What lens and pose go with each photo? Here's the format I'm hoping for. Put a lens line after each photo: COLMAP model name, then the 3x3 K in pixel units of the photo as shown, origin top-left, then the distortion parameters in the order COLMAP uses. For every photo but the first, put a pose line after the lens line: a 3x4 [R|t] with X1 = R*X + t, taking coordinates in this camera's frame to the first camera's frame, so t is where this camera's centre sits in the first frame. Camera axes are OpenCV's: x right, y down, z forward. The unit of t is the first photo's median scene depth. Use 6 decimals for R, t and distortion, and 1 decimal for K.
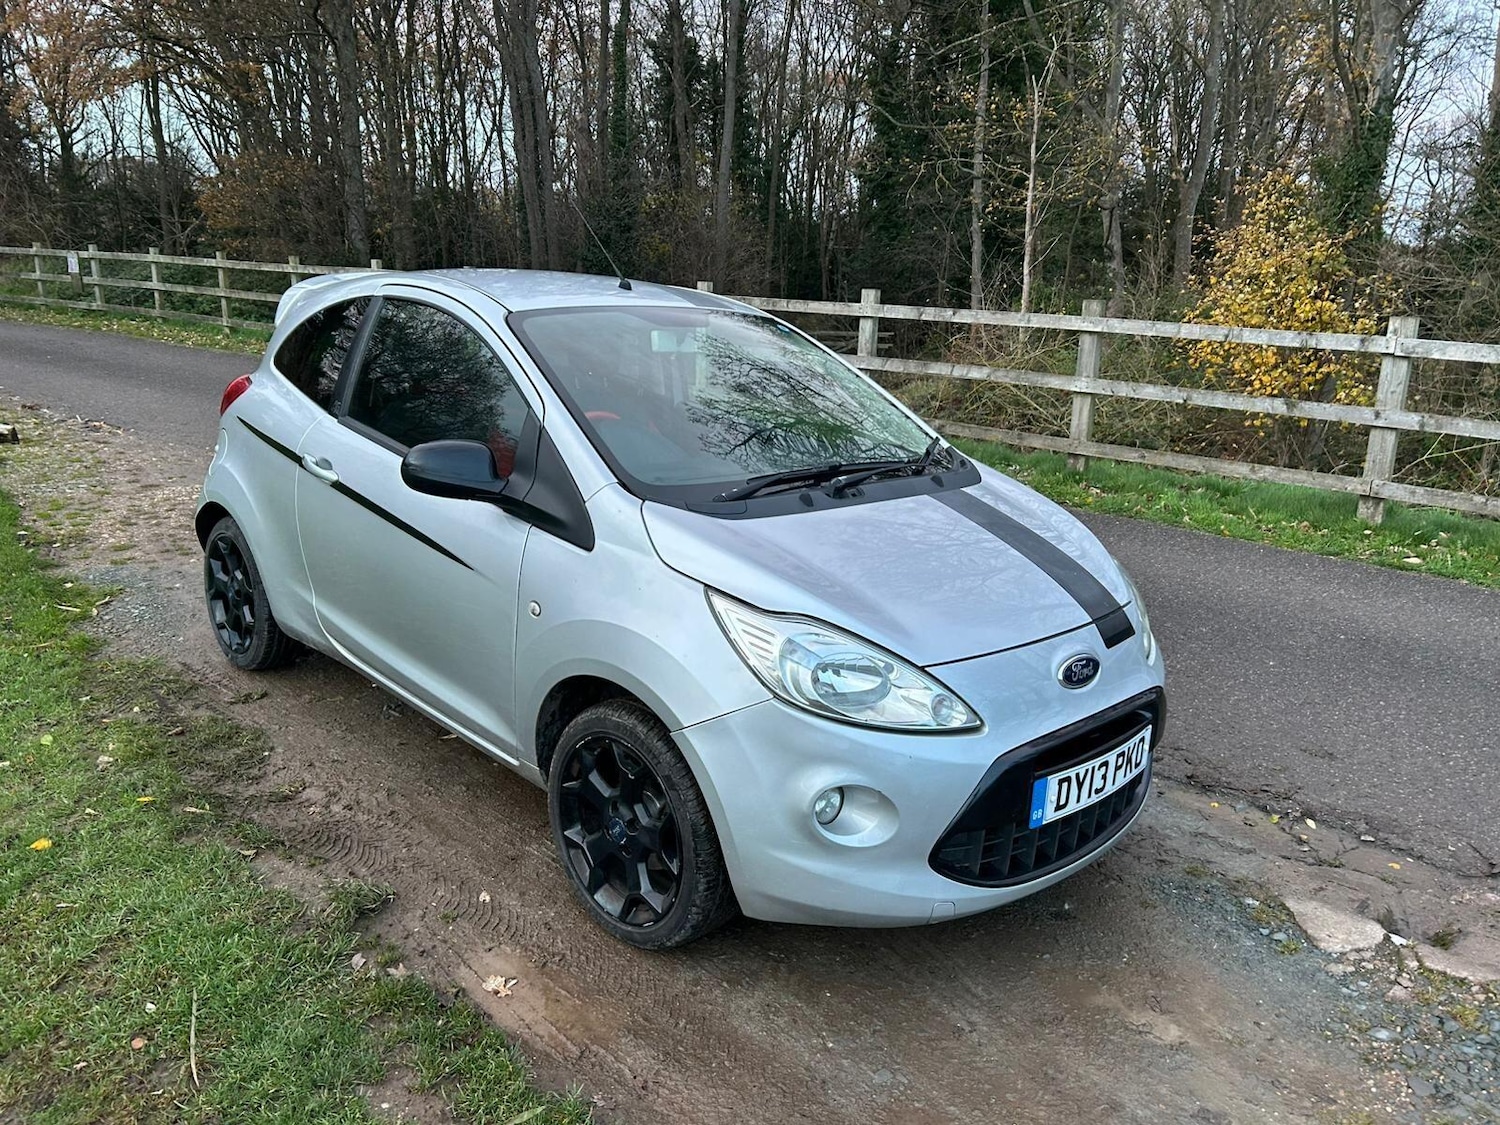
lens RADIAL K [[1131.9, 0, 751.4], [0, 1131.9, 537.3], [0, 0, 1]] dist [0.040130, -0.038813]
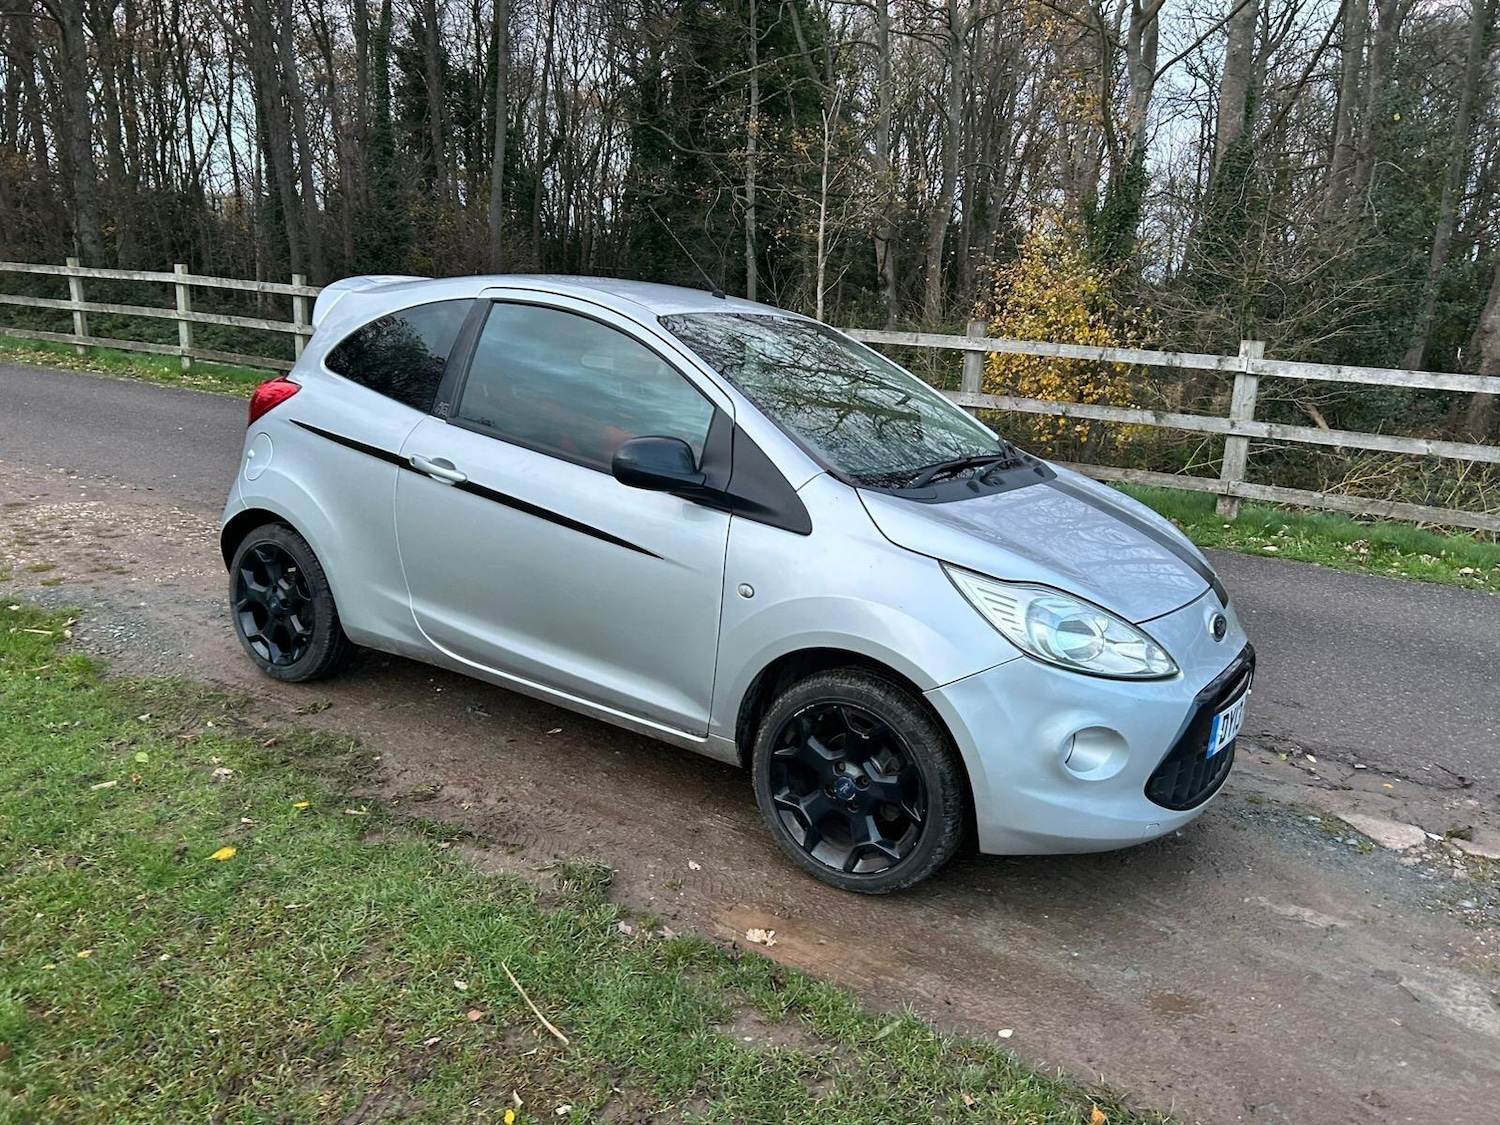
lens RADIAL K [[1131.7, 0, 745.8], [0, 1131.7, 550.5], [0, 0, 1]] dist [0.053449, -0.057454]
pose [[0.975648, -0.024213, 0.218001, -0.286177], [0.025891, 0.999653, -0.004844, 0.020091], [-0.217808, 0.010370, 0.975937, -0.032898]]
